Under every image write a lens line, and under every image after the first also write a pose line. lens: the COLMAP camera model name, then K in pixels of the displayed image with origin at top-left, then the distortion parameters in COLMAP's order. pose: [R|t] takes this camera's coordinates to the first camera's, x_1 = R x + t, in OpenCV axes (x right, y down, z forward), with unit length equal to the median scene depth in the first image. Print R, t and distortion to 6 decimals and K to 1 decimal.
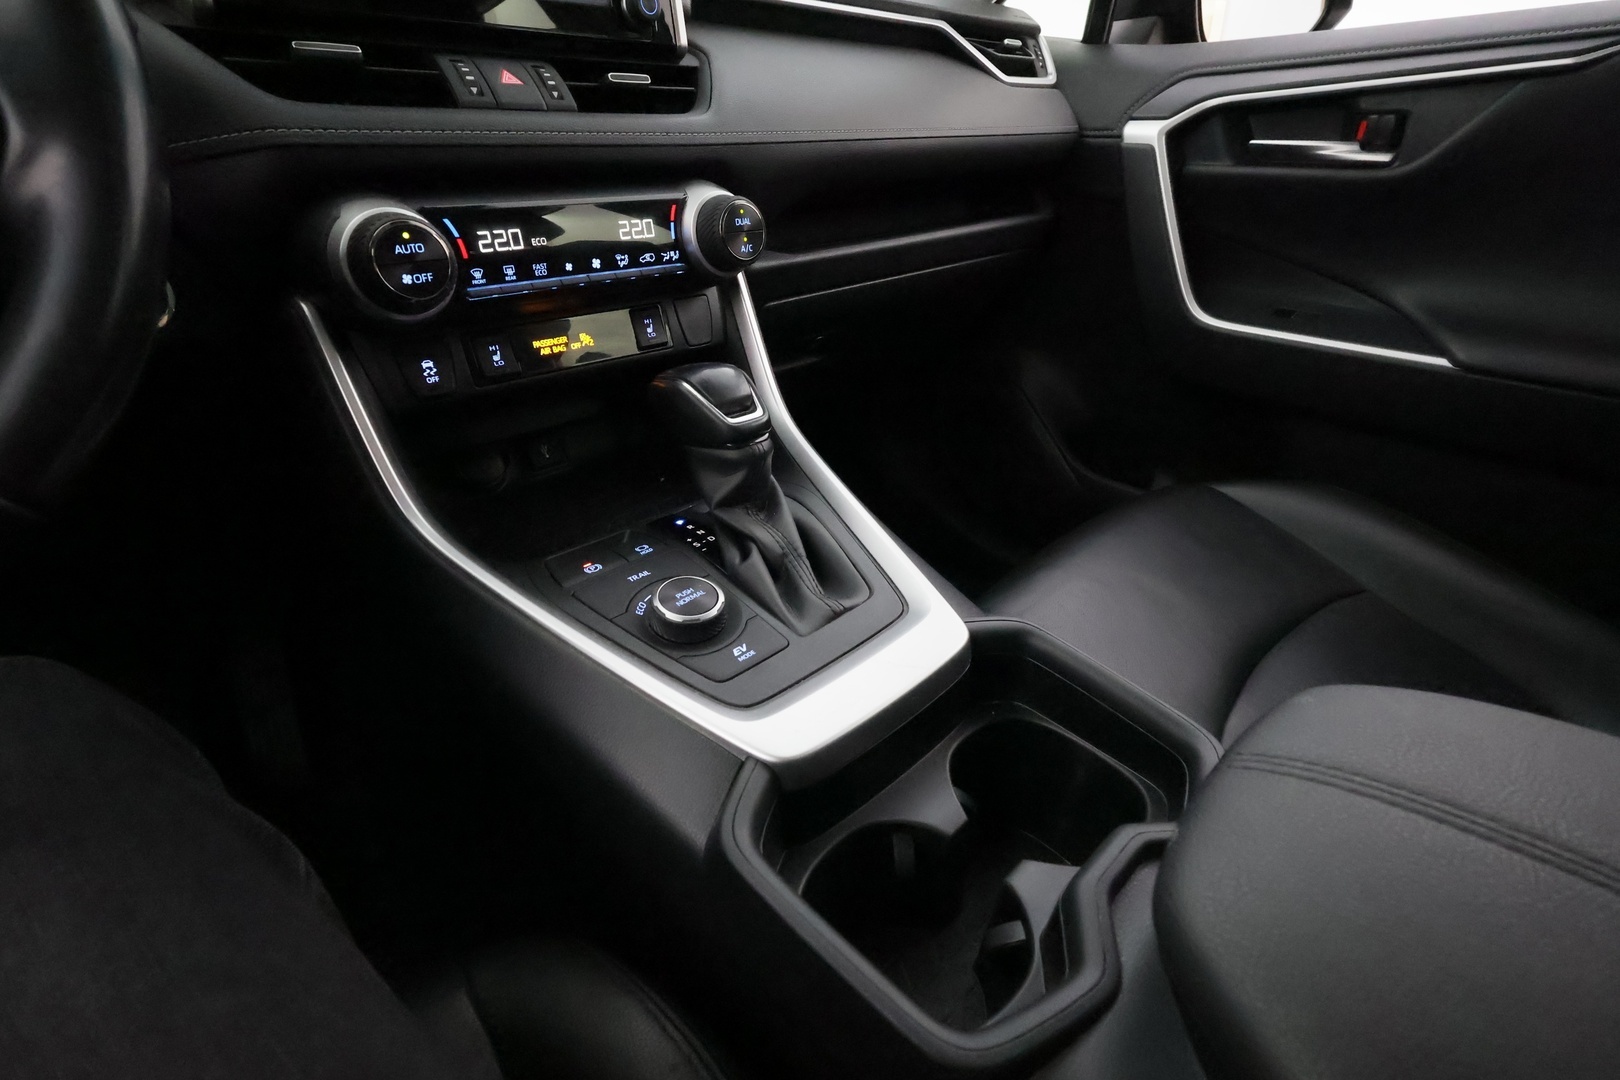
lens RADIAL K [[748.3, 0, 809.9], [0, 748.3, 545.5], [0, 0, 1]] dist [-0.000793, 0.000274]
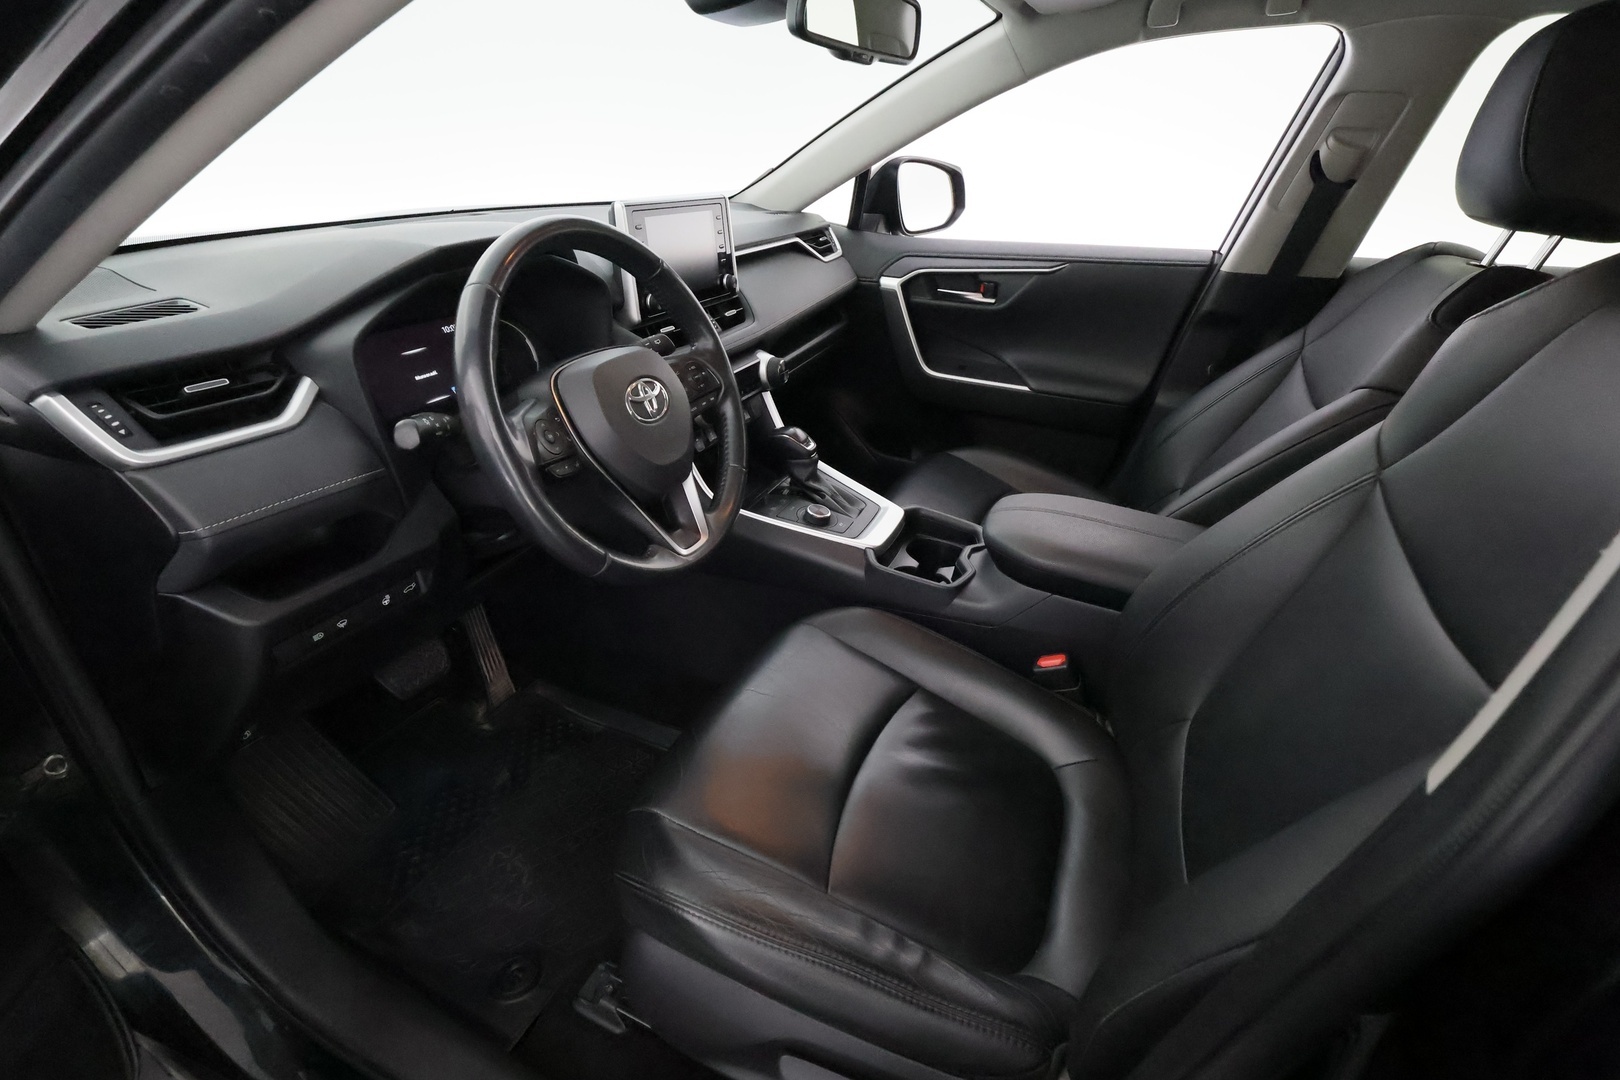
lens RADIAL K [[745.0, 0, 808.4], [0, 745.0, 544.4], [0, 0, 1]] dist [-0.001900, 0.000281]
pose [[0.921937, -0.158645, 0.353362, -1.024297], [0.158287, 0.986934, 0.030116, 0.086760], [-0.353522, 0.028167, 0.935002, -1.385126]]
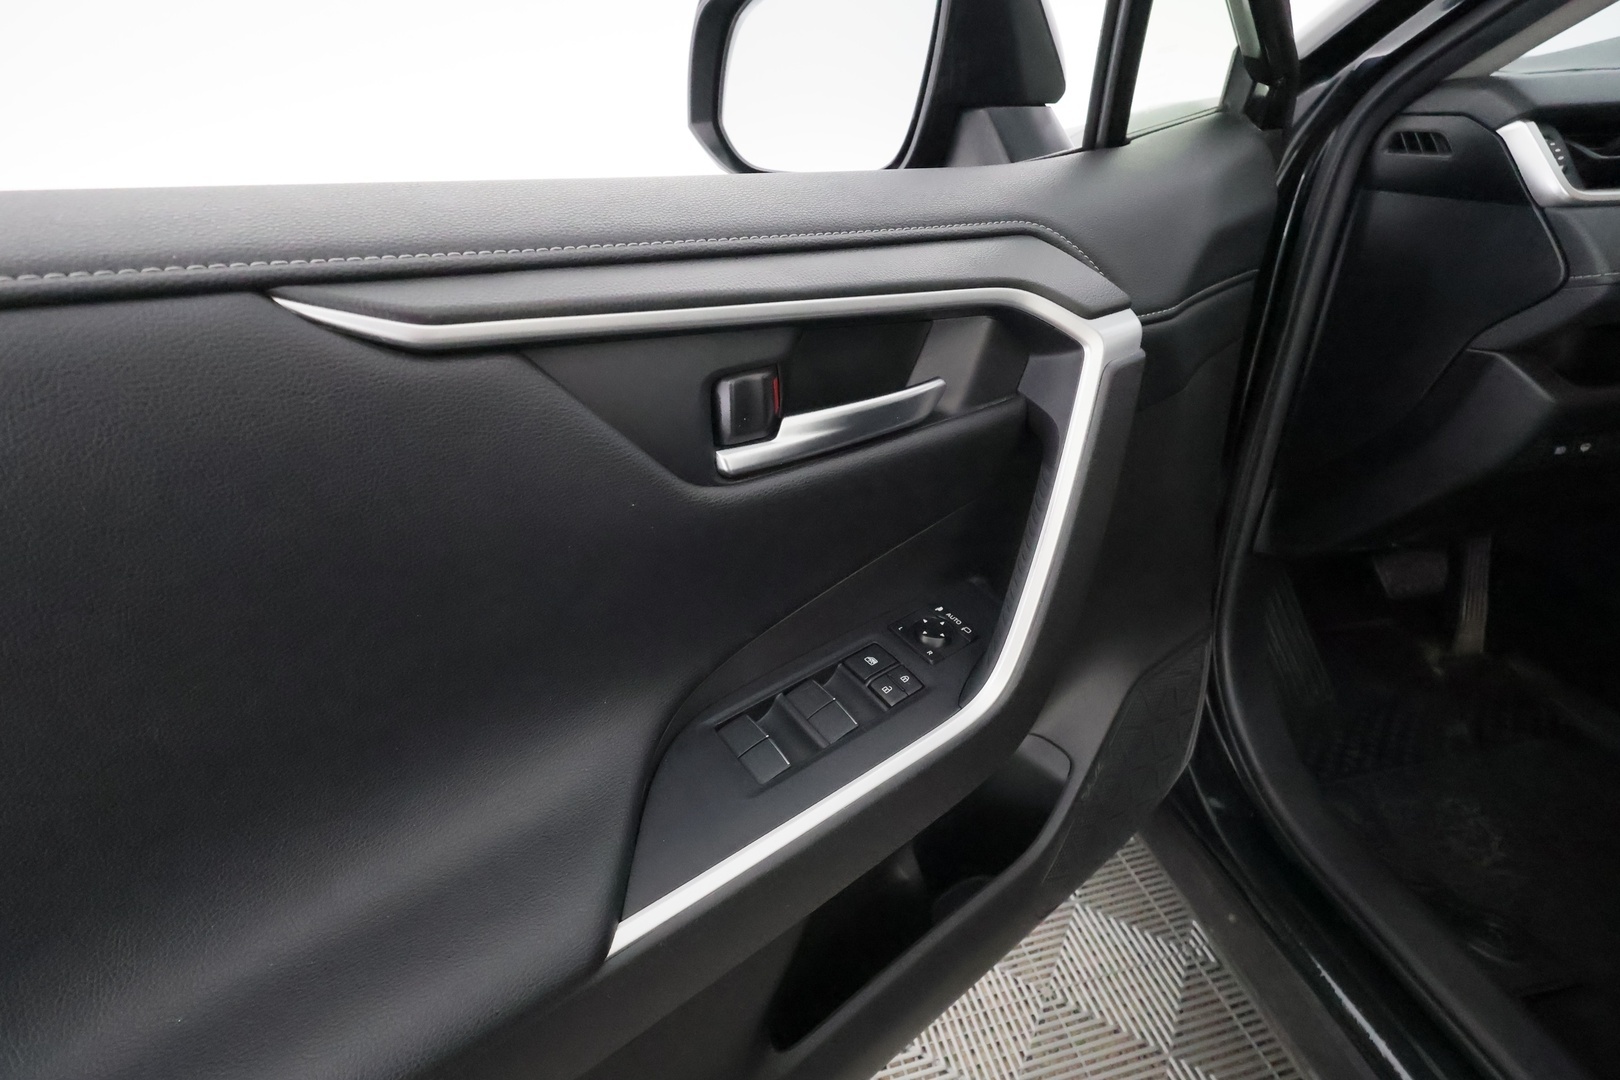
lens RADIAL K [[745.0, 0, 808.4], [0, 745.0, 544.4], [0, 0, 1]] dist [-0.001900, 0.000281]
pose [[0.840804, 0.218363, -0.495344, -1.862458], [-0.212834, 0.974691, 0.068406, 0.515873], [0.497744, 0.047910, 0.866000, -1.462307]]
